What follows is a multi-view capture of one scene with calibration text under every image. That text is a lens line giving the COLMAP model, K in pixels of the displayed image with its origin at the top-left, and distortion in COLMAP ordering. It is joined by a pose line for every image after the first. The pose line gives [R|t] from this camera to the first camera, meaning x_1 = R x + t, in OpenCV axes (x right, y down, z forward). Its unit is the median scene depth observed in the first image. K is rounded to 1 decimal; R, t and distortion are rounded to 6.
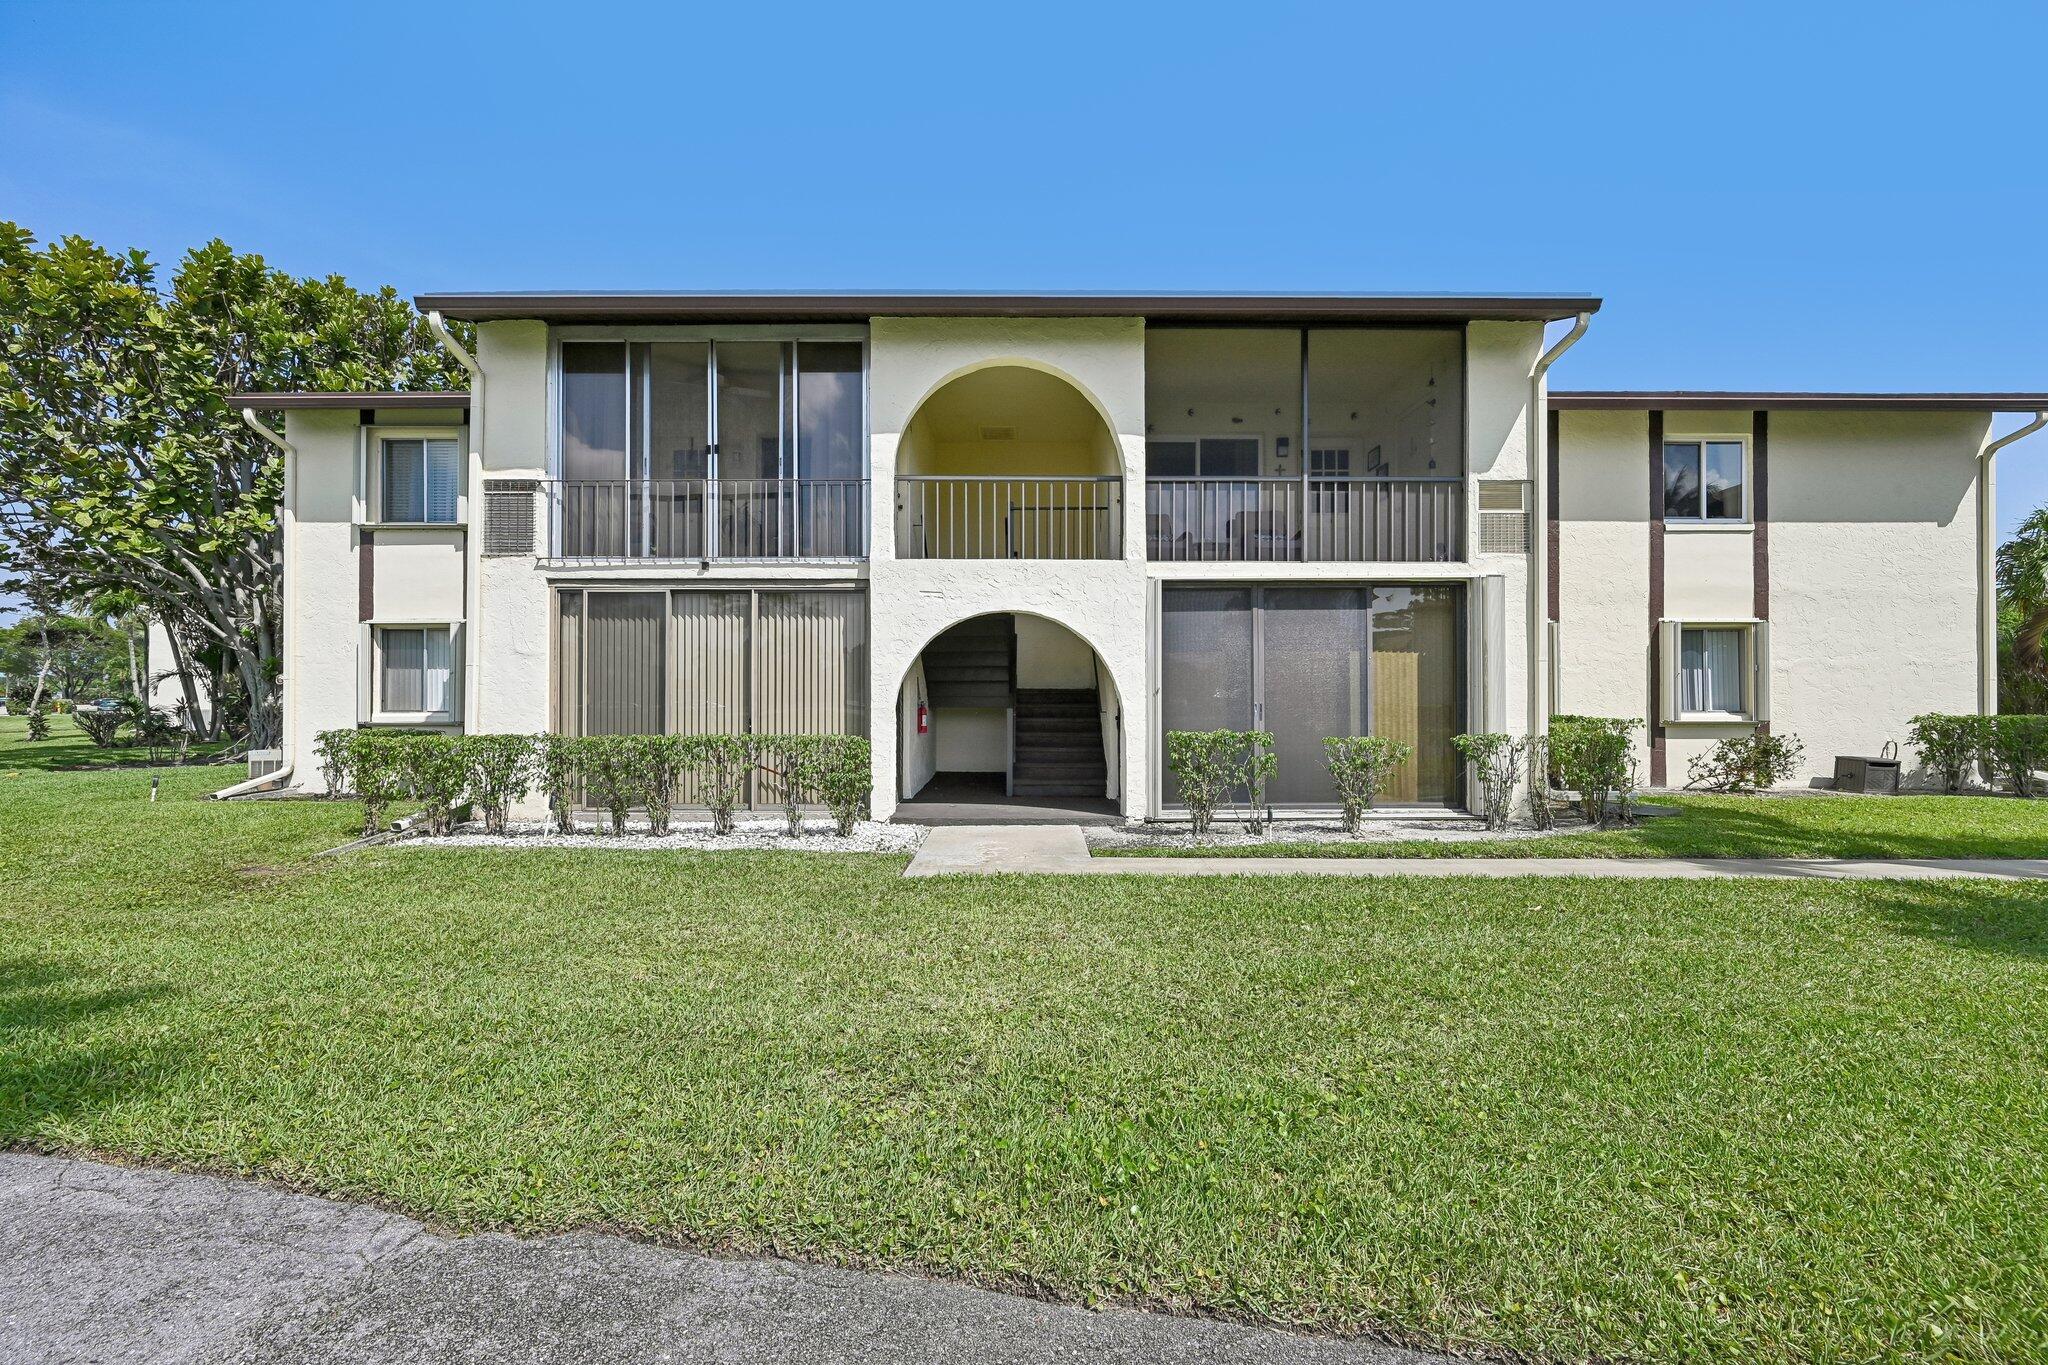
lens RADIAL K [[797.1, 0, 1019.3], [0, 797.1, 680.9], [0, 0, 1]] dist [0.000561, 0.000112]
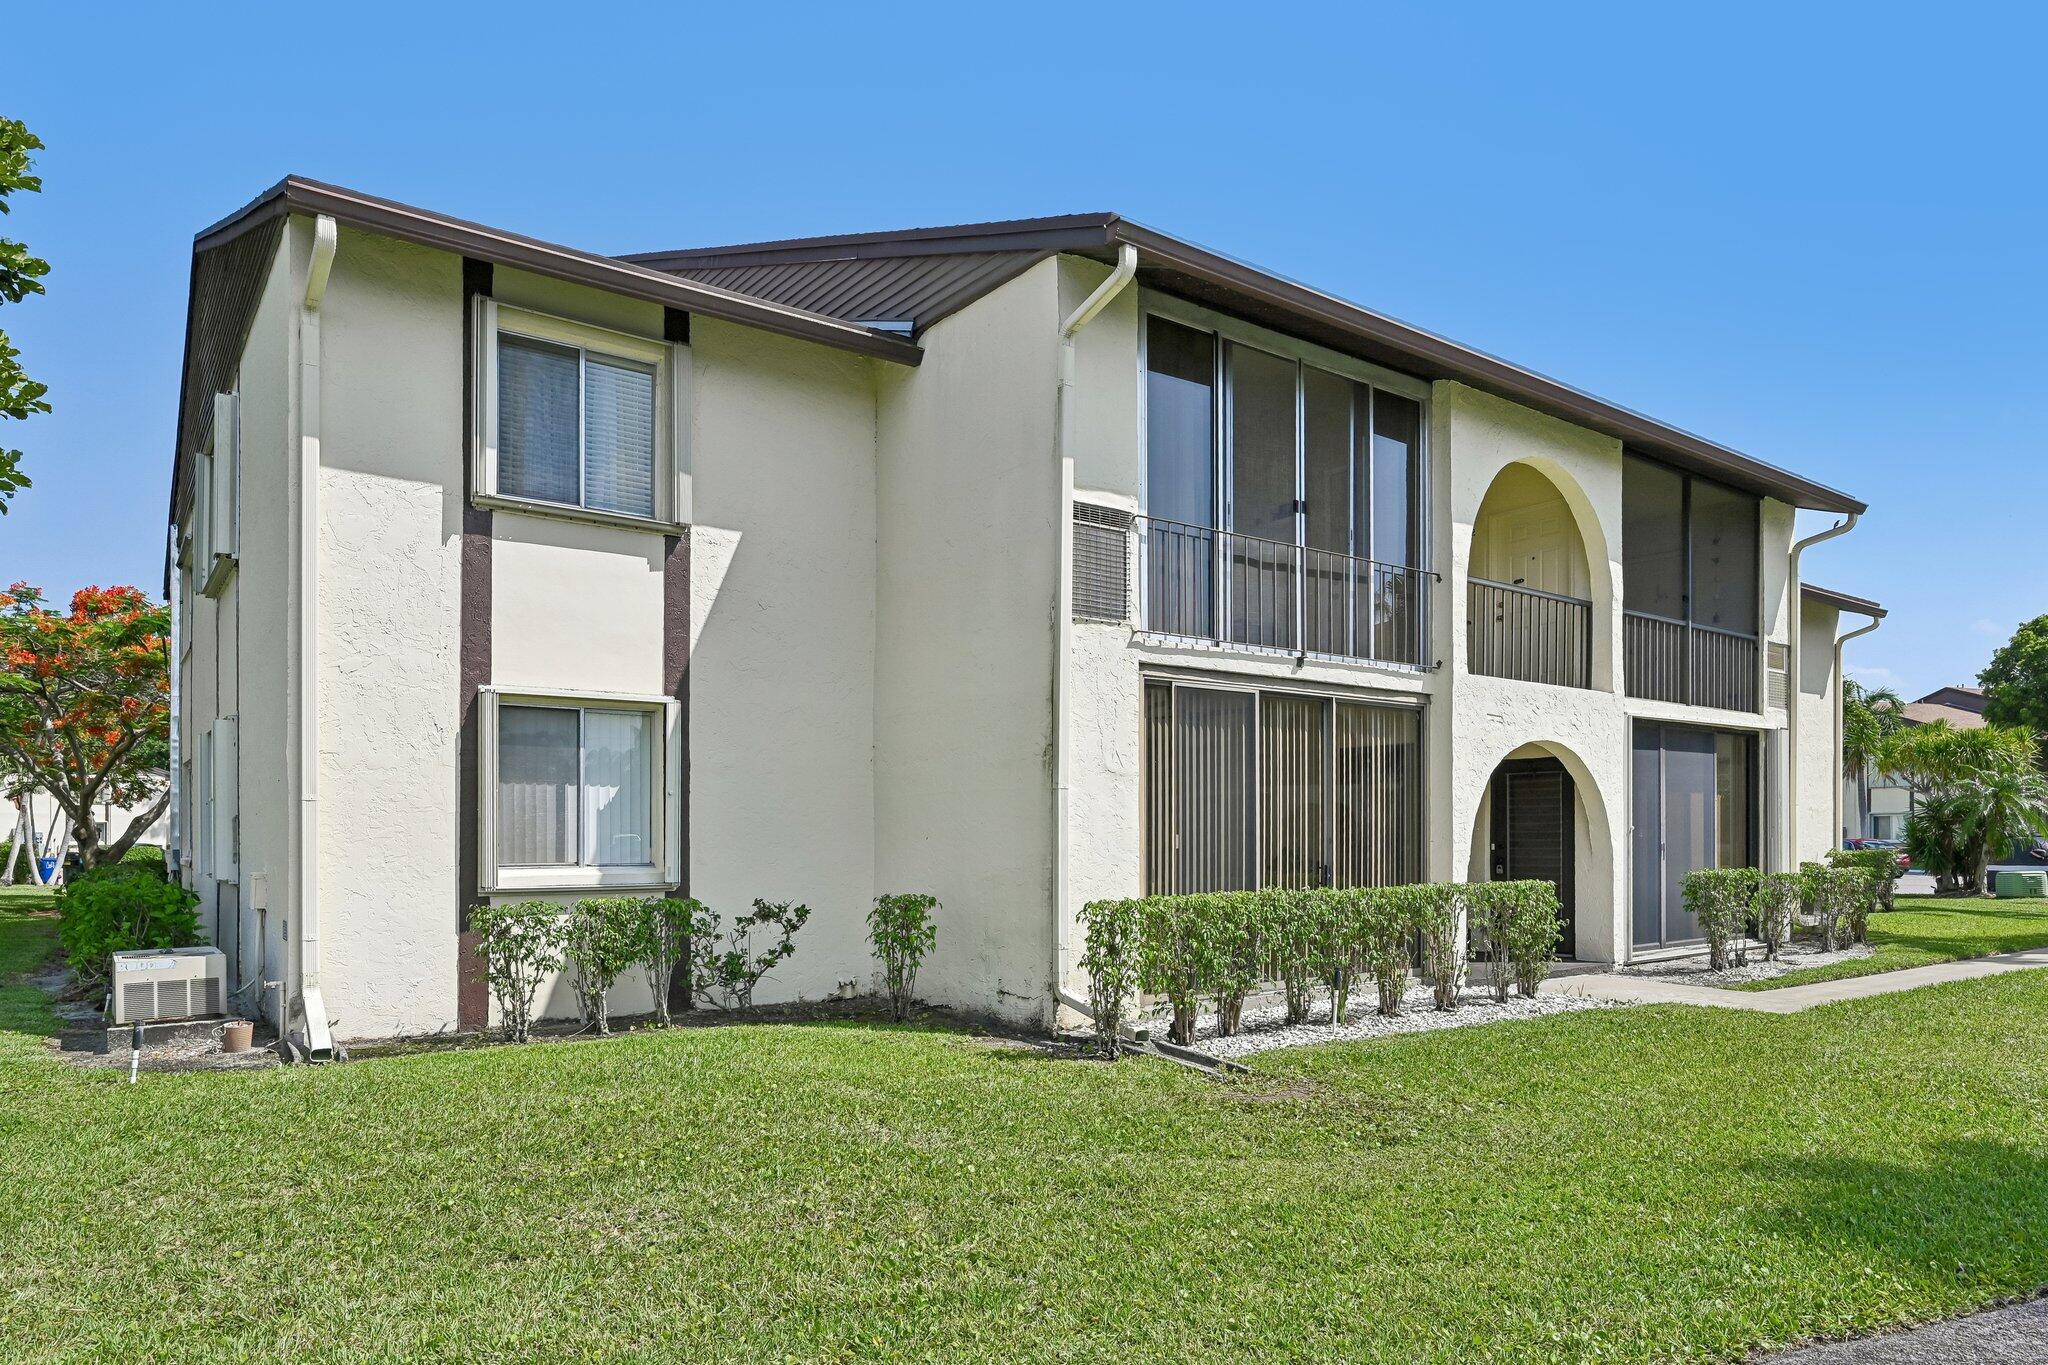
lens RADIAL K [[1255.2, 0, 1024.6], [0, 1255.2, 826.3], [0, 0, 1]] dist [-0.036796, 0.051732]
pose [[0.811312, 0.004557, 0.584596, -1.285930], [-0.014819, 0.999809, 0.012773, -0.001189], [-0.584425, -0.019026, 0.811224, 0.192092]]
